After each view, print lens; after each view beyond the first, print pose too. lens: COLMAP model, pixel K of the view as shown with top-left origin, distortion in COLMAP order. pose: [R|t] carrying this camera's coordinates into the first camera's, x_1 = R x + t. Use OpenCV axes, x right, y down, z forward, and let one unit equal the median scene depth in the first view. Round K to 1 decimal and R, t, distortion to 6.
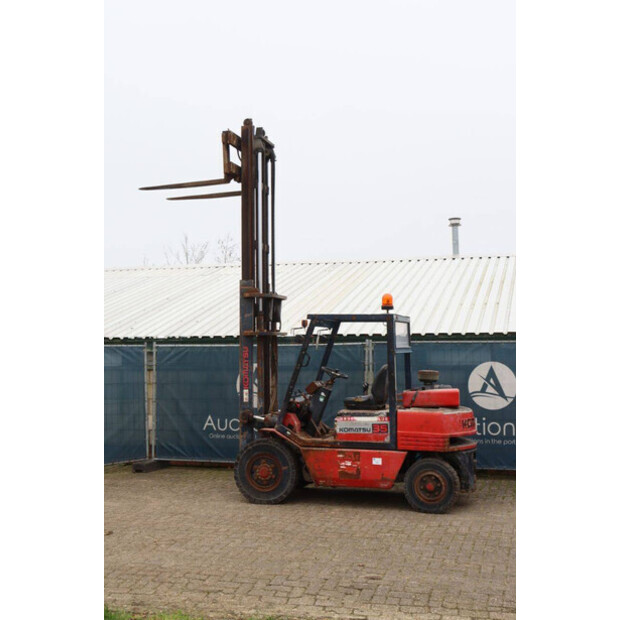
lens RADIAL K [[882.9, 0, 310.0], [0, 882.9, 310.0], [0, 0, 1]] dist [0.087322, 0.022266]
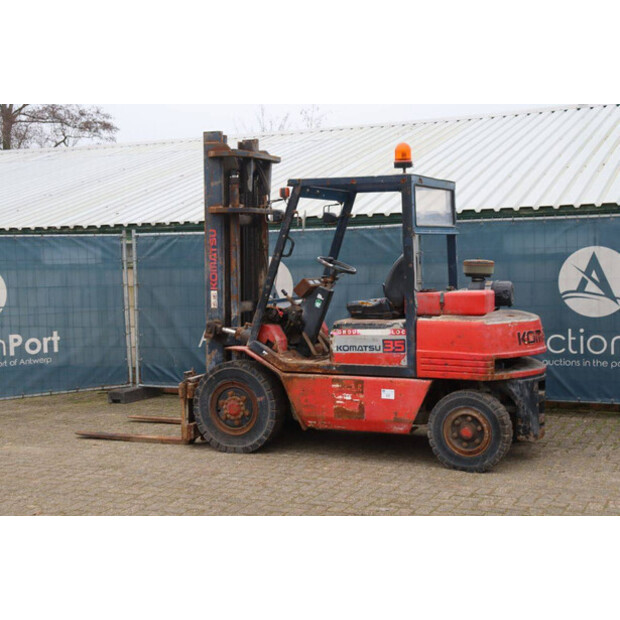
lens RADIAL K [[1015.6, 0, 310.0], [0, 1015.6, 310.0], [0, 0, 1]] dist [0.239237, 0.064440]
pose [[0.988113, -0.008867, -0.153472, 0.130303], [0.024540, 0.994631, 0.100537, 0.025805], [0.151757, -0.103108, 0.983025, 0.220335]]
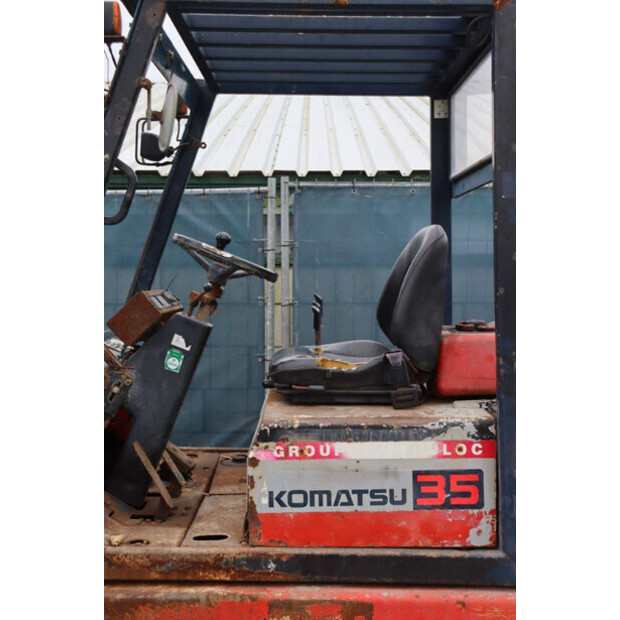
lens RADIAL K [[871.0, 0, 310.0], [0, 871.0, 310.0], [0, 0, 1]] dist [0.010623, 0.073243]
pose [[0.959049, 0.000150, 0.283240, -0.020193], [-0.023787, 0.996510, 0.080017, 0.066375], [-0.282240, -0.083478, 0.955705, 0.764089]]
